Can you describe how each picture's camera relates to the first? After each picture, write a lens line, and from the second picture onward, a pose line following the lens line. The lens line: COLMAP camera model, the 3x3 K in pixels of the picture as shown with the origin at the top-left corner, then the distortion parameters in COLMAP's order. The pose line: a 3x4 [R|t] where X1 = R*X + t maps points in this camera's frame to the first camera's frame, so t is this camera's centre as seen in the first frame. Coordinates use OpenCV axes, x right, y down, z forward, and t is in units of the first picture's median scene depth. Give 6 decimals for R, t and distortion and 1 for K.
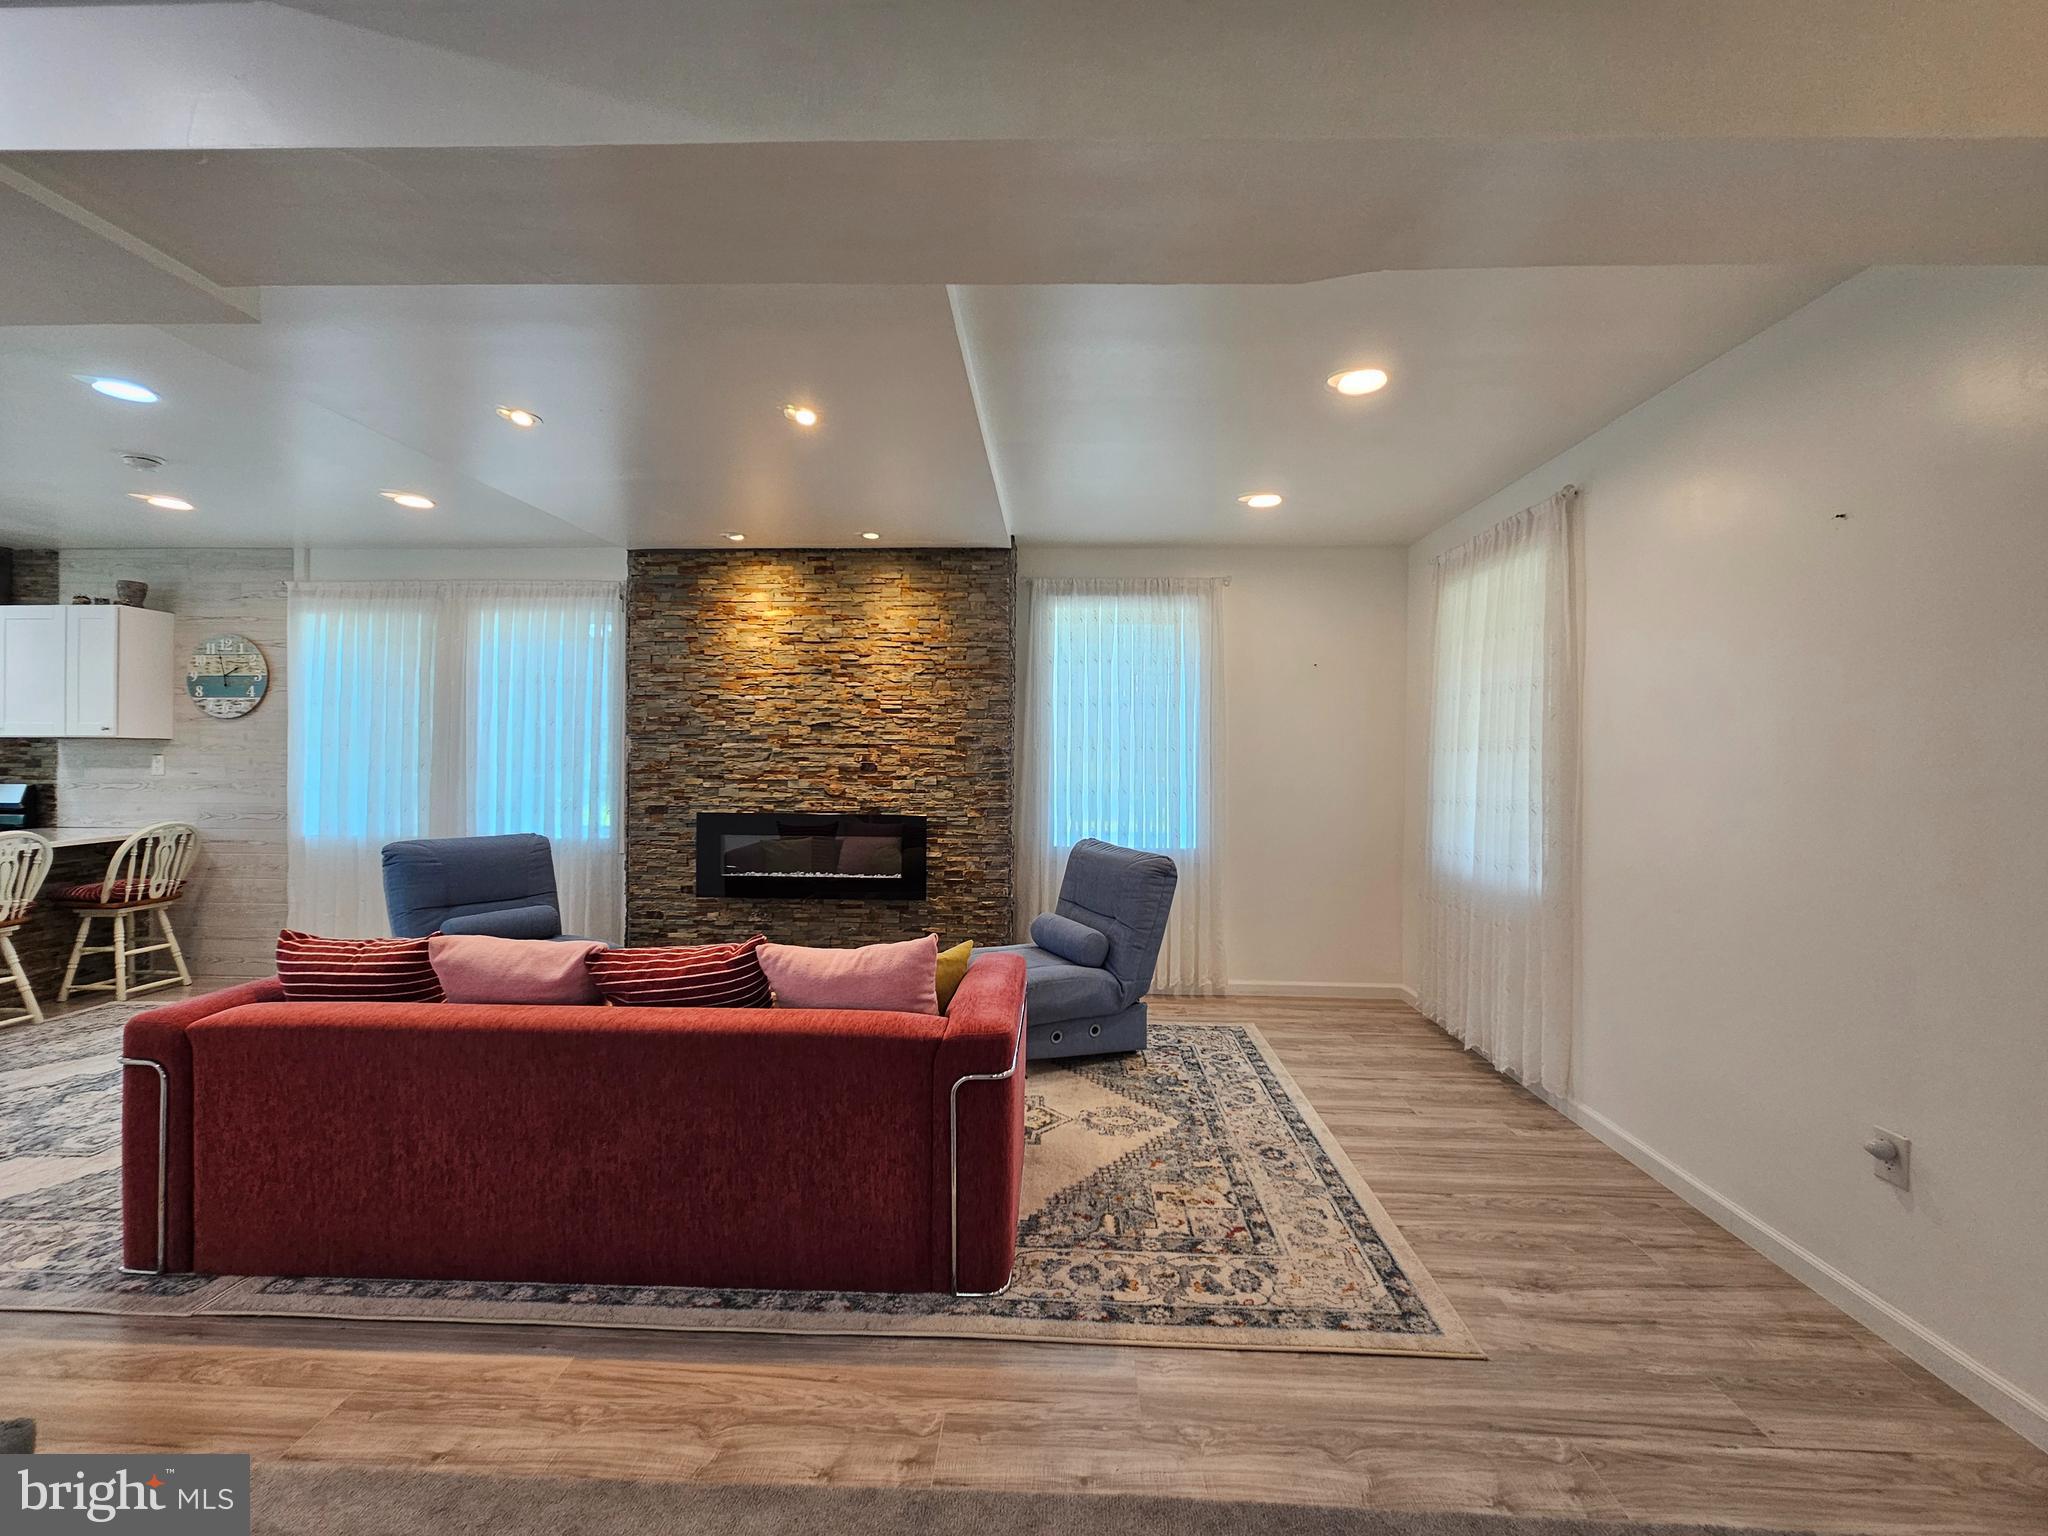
lens RADIAL K [[836.8, 0, 1032.9], [0, 836.8, 762.5], [0, 0, 1]] dist [-0.003396, 0.000877]
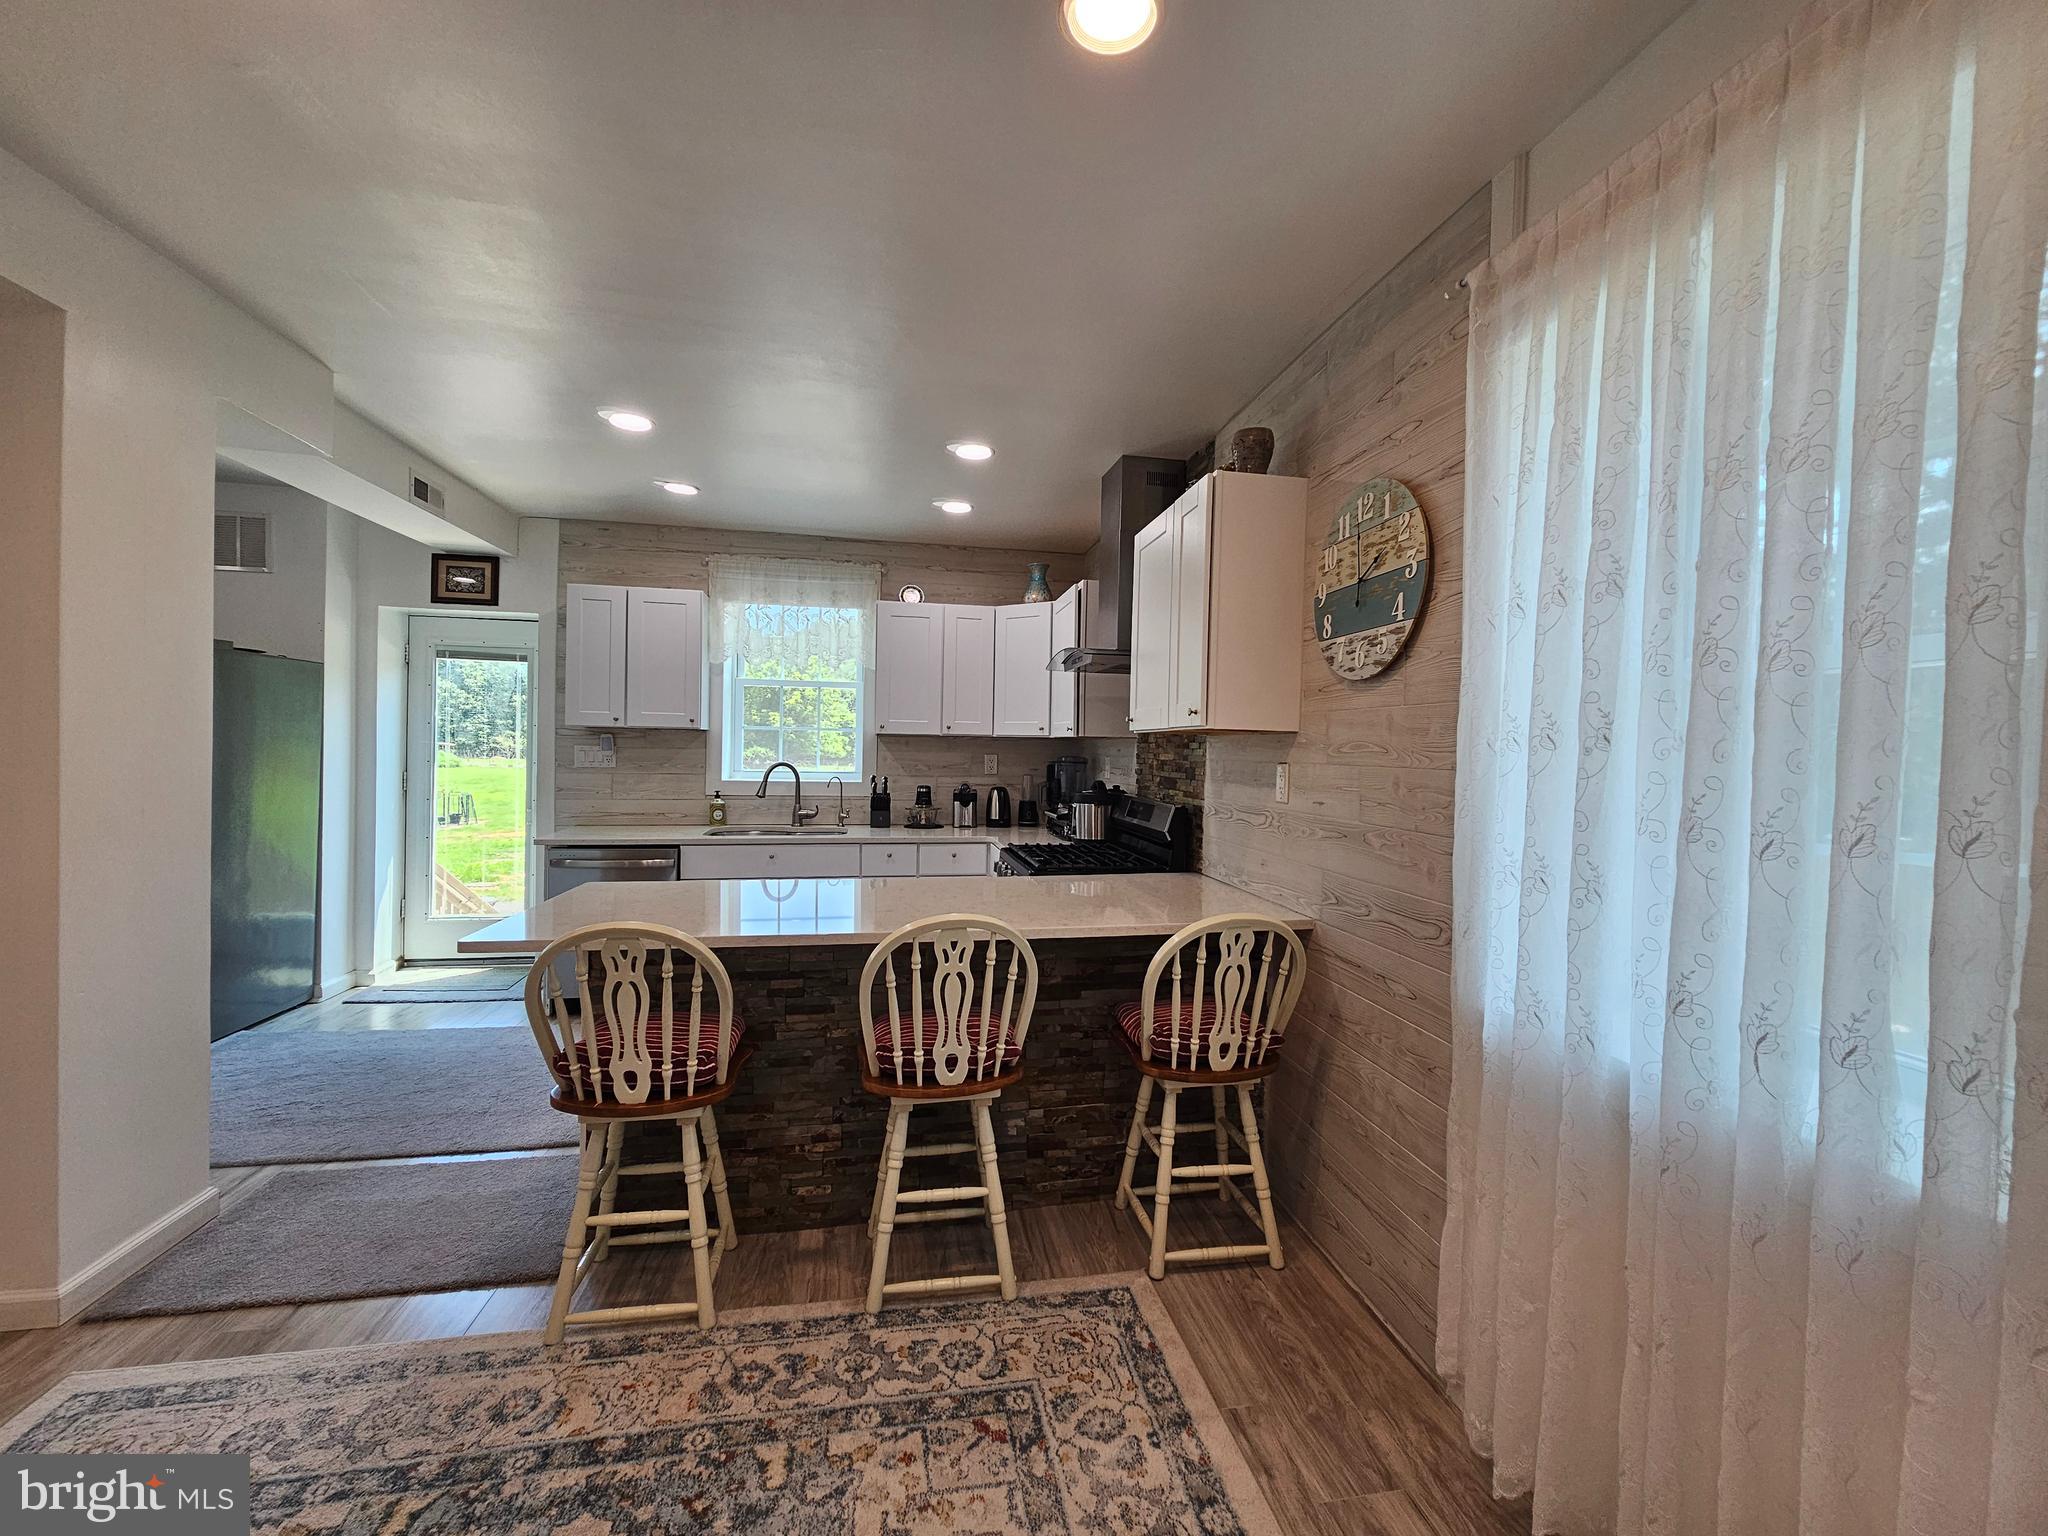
lens RADIAL K [[836.8, 0, 1033.0], [0, 836.8, 766.0], [0, 0, 1]] dist [-0.003396, 0.000877]
pose [[0.216422, 0.017616, -0.976141, -0.701326], [-0.024099, 0.999629, 0.012697, -0.012429], [0.976002, 0.020776, 0.216766, 0.894798]]
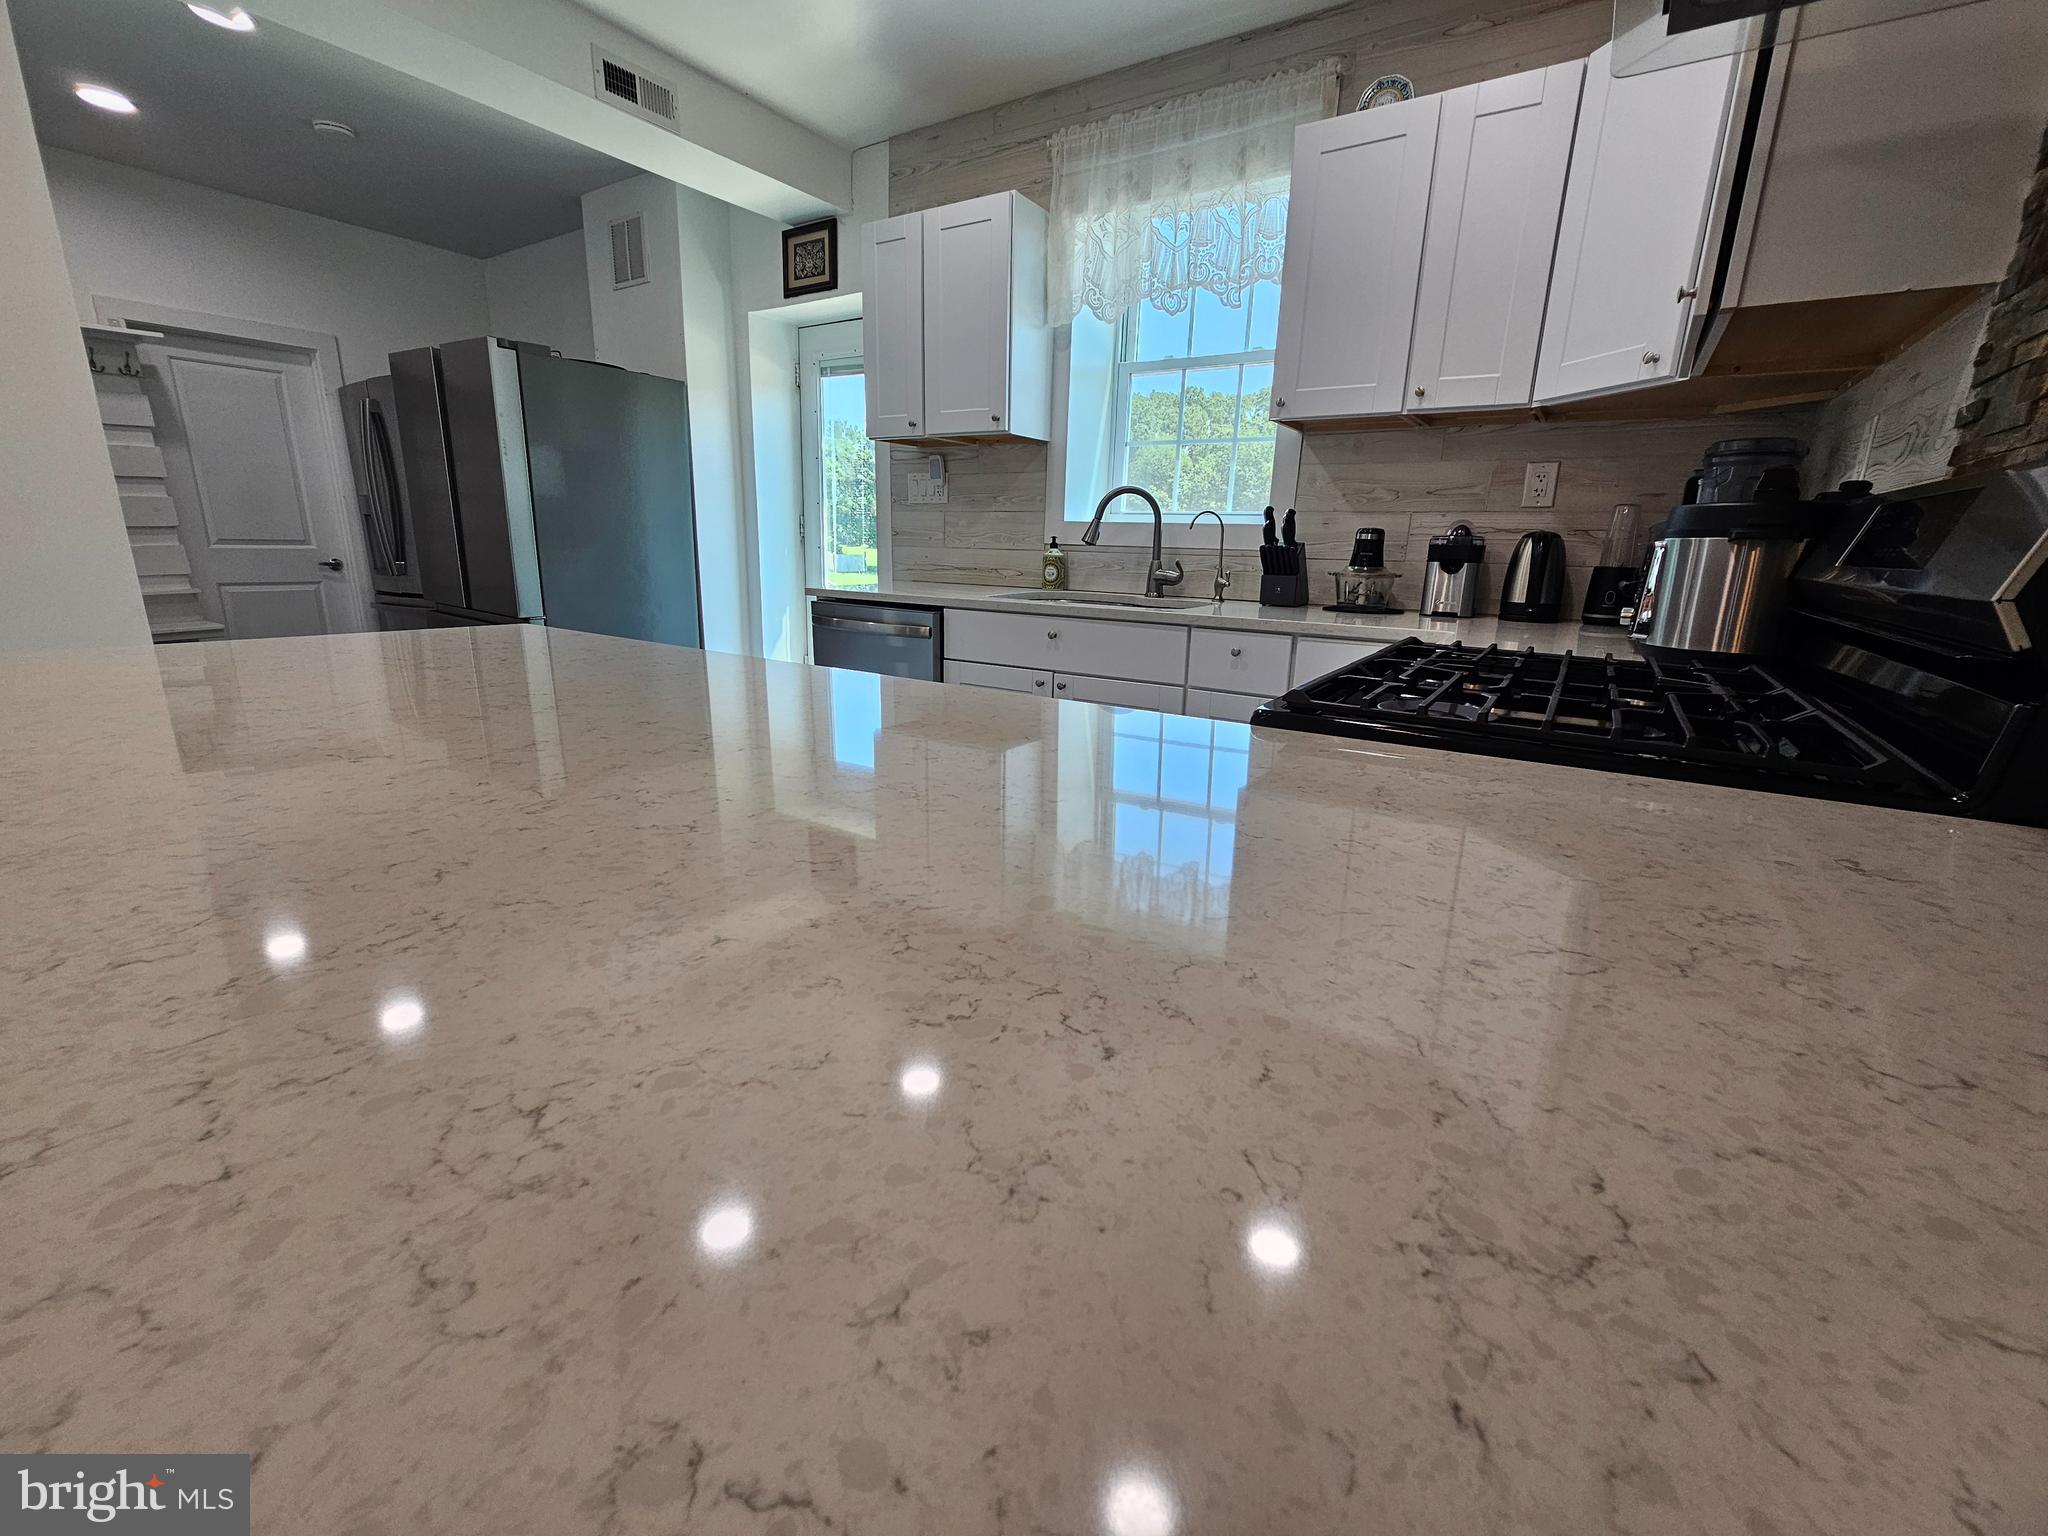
lens RADIAL K [[836.8, 0, 1033.1], [0, 836.8, 764.8], [0, 0, 1]] dist [-0.003396, 0.000877]
pose [[-0.521101, 0.200634, -0.829578, -1.232746], [-0.036033, 0.965940, 0.256247, 0.053855], [0.852734, 0.163423, -0.496122, 1.123372]]
